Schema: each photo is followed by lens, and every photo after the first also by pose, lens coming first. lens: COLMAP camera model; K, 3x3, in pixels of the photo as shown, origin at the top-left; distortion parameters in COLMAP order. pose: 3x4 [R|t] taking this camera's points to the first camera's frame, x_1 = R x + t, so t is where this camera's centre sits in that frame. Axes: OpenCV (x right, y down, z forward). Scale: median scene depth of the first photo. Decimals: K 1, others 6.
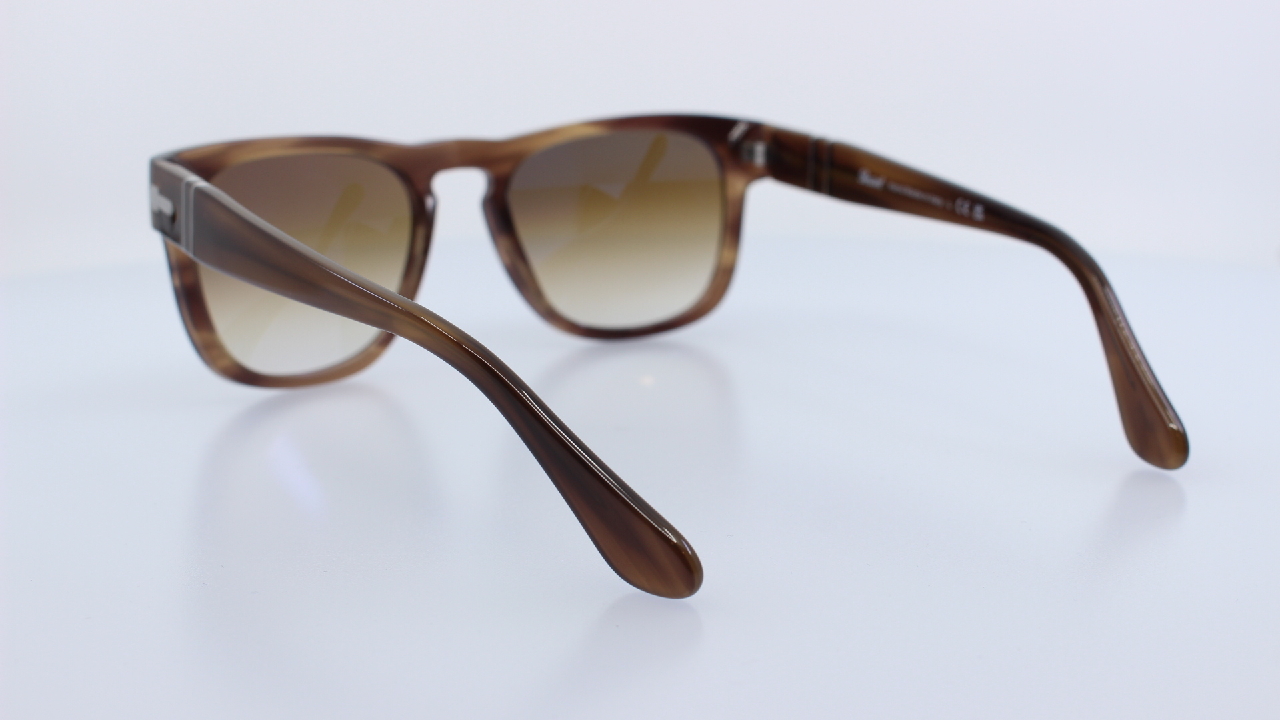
lens RADIAL K [[1661.7, 0, 639.0], [0, 1661.7, 359.6], [0, 0, 1]] dist [-0.098803, 0.000000]
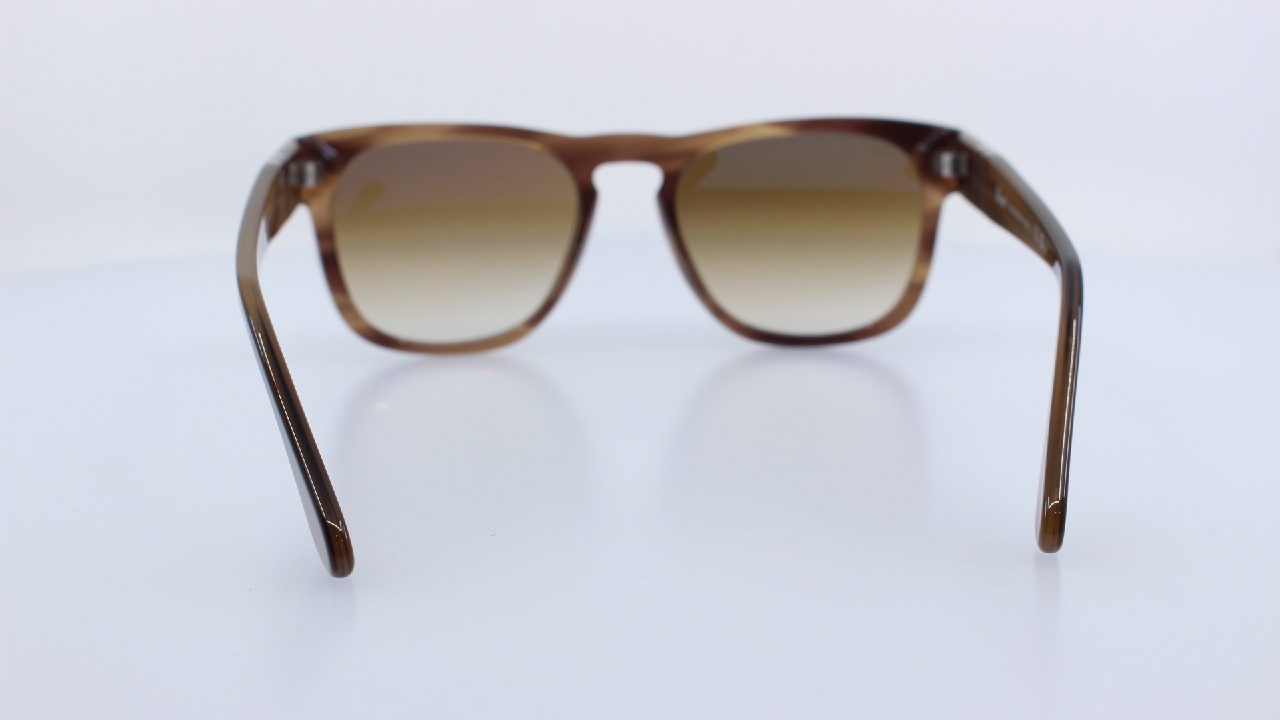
lens RADIAL K [[1661.7, 0, 647.1], [0, 1661.7, 359.3], [0, 0, 1]] dist [-0.098803, 0.000000]
pose [[0.867730, 0.114143, -0.483751, 0.419371], [-0.107616, 0.993333, 0.041345, -0.038178], [0.485245, 0.016183, 0.874228, 0.110694]]
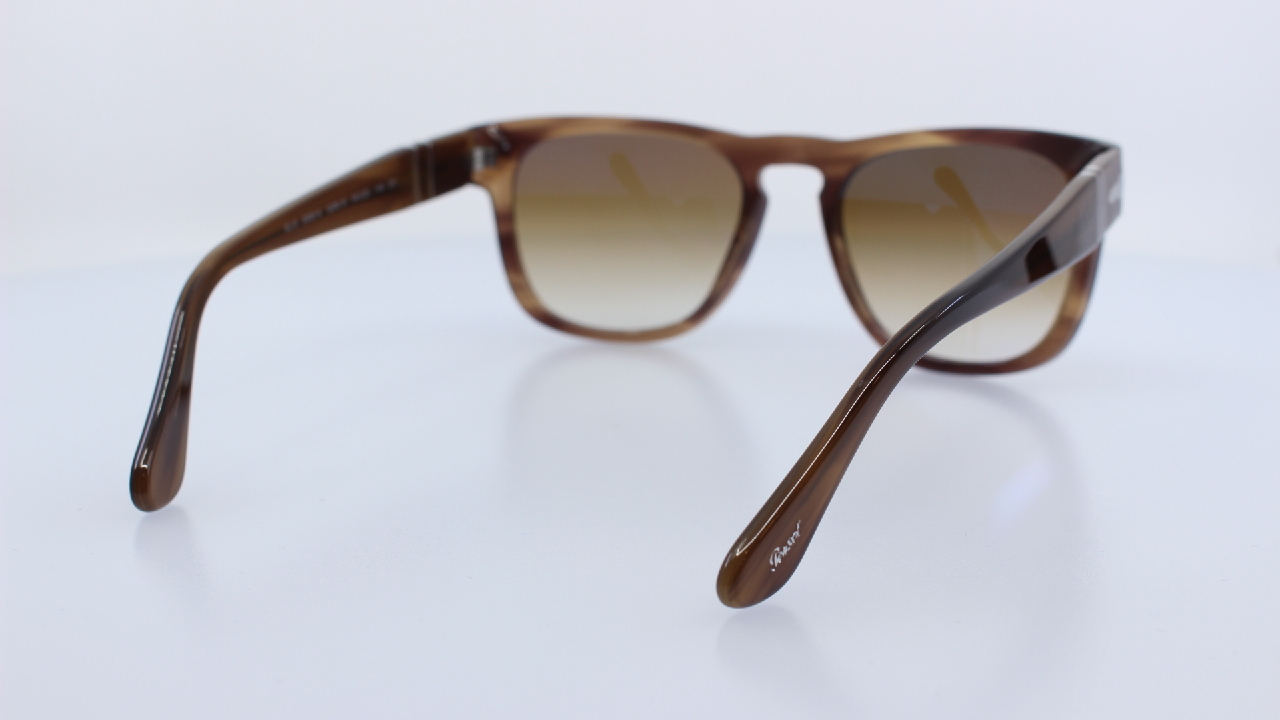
lens RADIAL K [[1661.7, 0, 650.7], [0, 1661.7, 388.3], [0, 0, 1]] dist [-0.098803, 0.000000]
pose [[0.501403, 0.207408, -0.839986, 0.727735], [-0.180467, 0.974559, 0.132912, -0.102717], [0.846183, 0.084947, 0.526077, 0.418479]]
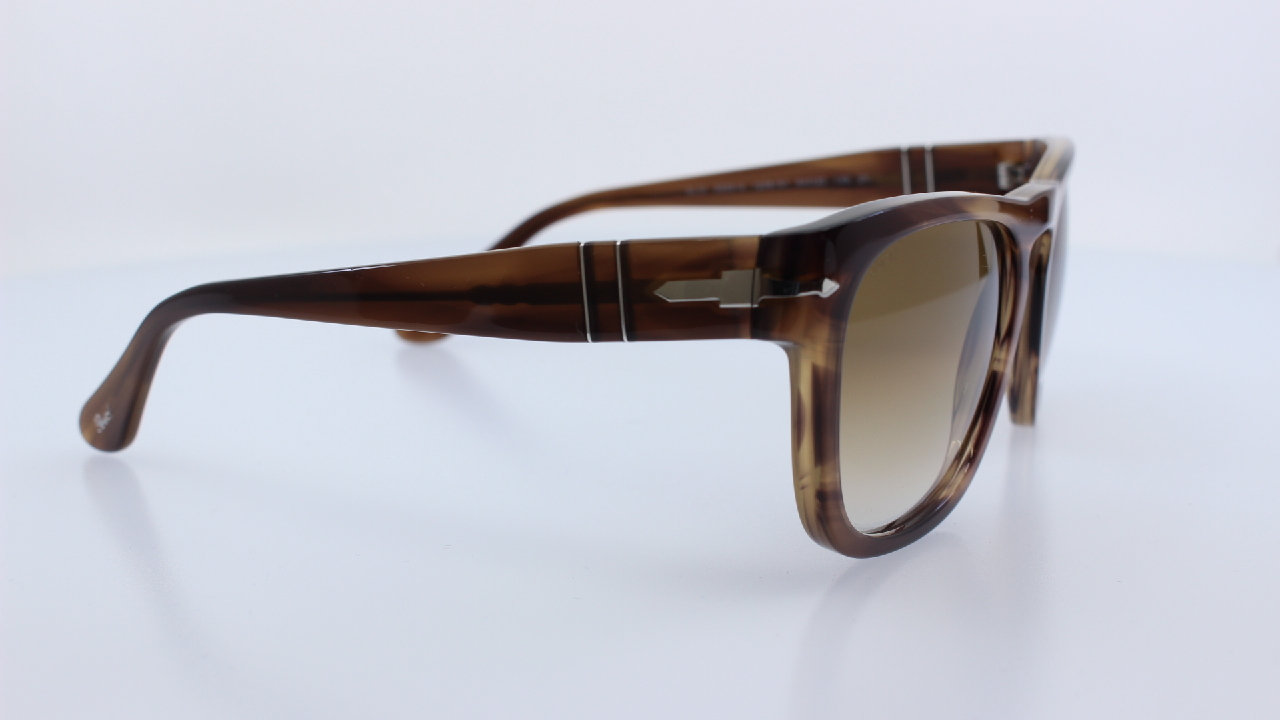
lens RADIAL K [[1661.7, 0, 642.5], [0, 1661.7, 358.9], [0, 0, 1]] dist [-0.098803, 0.000000]
pose [[-0.870835, 0.122309, -0.476117, 0.396781], [-0.088819, 0.913462, 0.397112, -0.342138], [0.483485, 0.388107, -0.784611, 1.538682]]
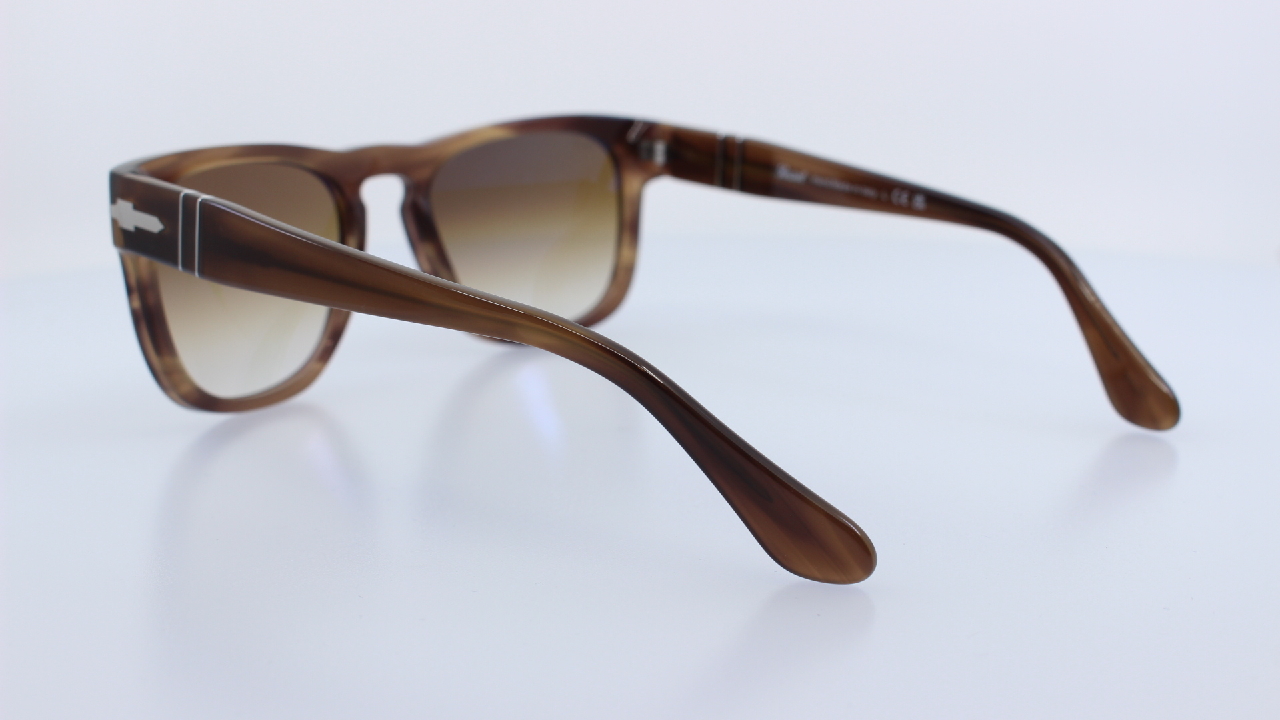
lens RADIAL K [[1661.7, 0, 641.1], [0, 1661.7, 354.0], [0, 0, 1]] dist [-0.098803, 0.000000]
pose [[0.965138, -0.054705, 0.255961, -0.219205], [0.056199, 0.998418, 0.001481, -0.003747], [-0.255637, 0.012955, 0.966686, 0.027422]]
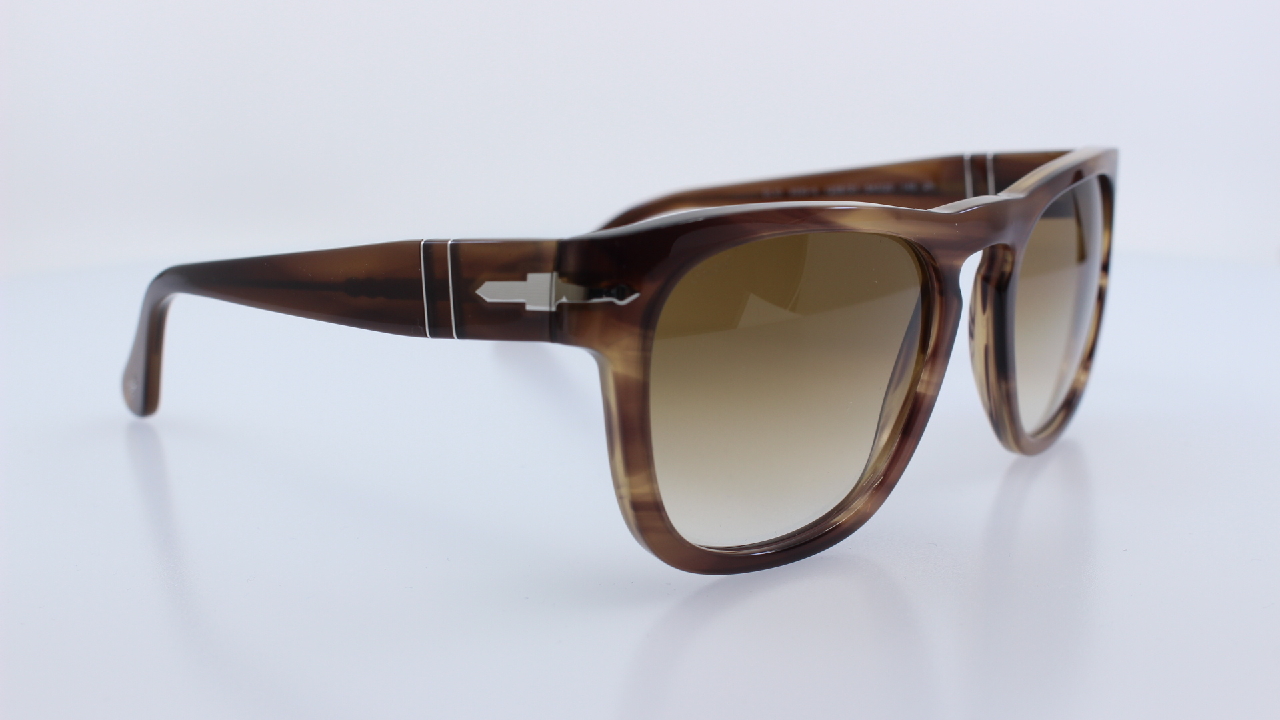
lens RADIAL K [[1661.7, 0, 639.4], [0, 1661.7, 356.2], [0, 0, 1]] dist [-0.098803, 0.000000]
pose [[-0.970131, 0.070204, -0.232201, 0.189037], [-0.033285, 0.909631, 0.414082, -0.358937], [0.240287, 0.409443, -0.880124, 1.620957]]
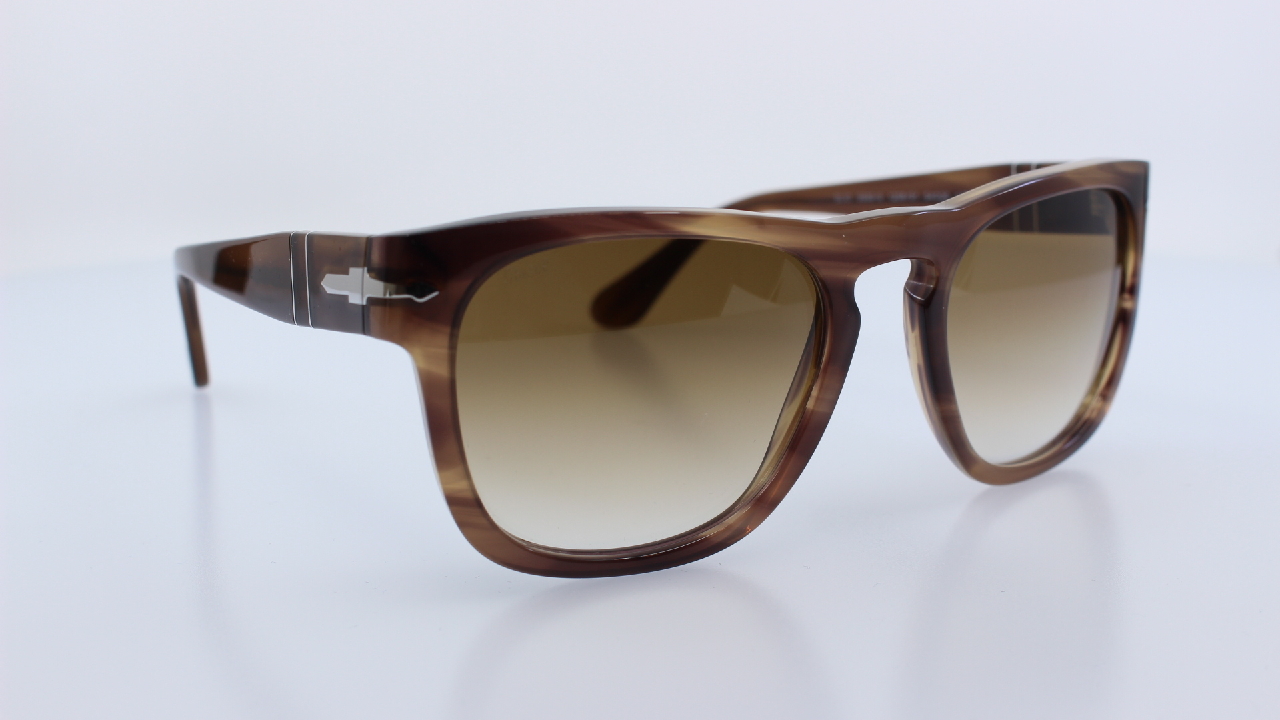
lens RADIAL K [[1661.7, 0, 631.6], [0, 1661.7, 364.6], [0, 0, 1]] dist [-0.098803, 0.000000]
pose [[-0.999455, 0.015015, 0.029384, -0.032911], [0.026005, 0.906559, 0.421277, -0.360965], [-0.020313, 0.421812, -0.906456, 1.643652]]
